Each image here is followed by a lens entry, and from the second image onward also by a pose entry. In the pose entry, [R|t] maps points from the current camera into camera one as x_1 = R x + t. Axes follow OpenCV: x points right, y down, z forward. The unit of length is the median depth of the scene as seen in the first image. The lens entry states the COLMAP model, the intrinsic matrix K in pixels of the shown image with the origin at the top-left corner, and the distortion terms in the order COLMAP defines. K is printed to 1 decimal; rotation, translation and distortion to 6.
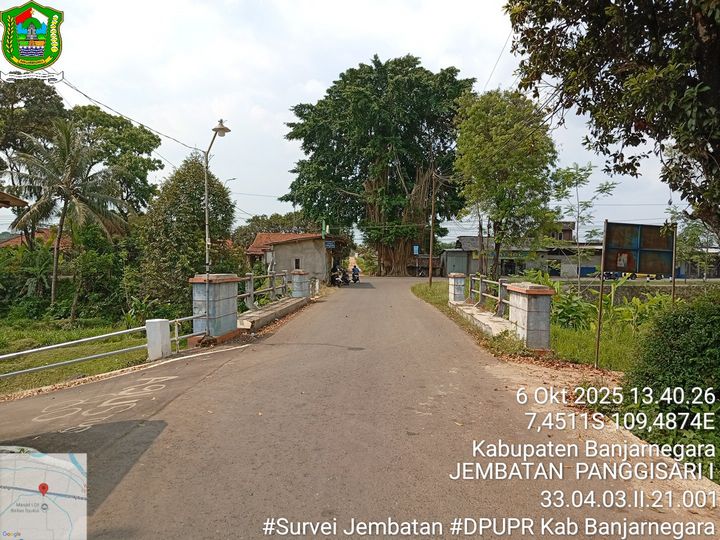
lens RADIAL K [[550.2, 0, 358.3], [0, 550.2, 271.1], [0, 0, 1]] dist [0.111093, -0.233533]
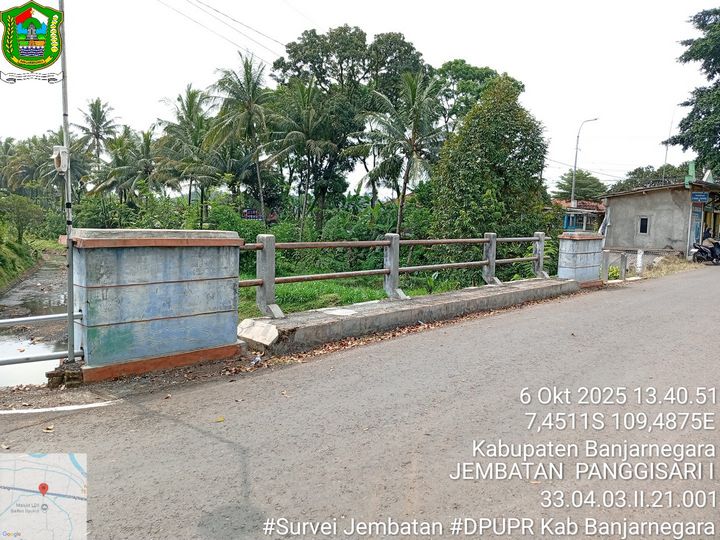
lens RADIAL K [[568.0, 0, 360.0], [0, 568.0, 270.0], [0, 0, 1]] dist [0.000018, -0.000792]
pose [[0.782841, 0.069070, -0.618376, 0.029126], [-0.028201, 0.996737, 0.075631, -0.000744], [0.621583, -0.041768, 0.782234, 0.106482]]
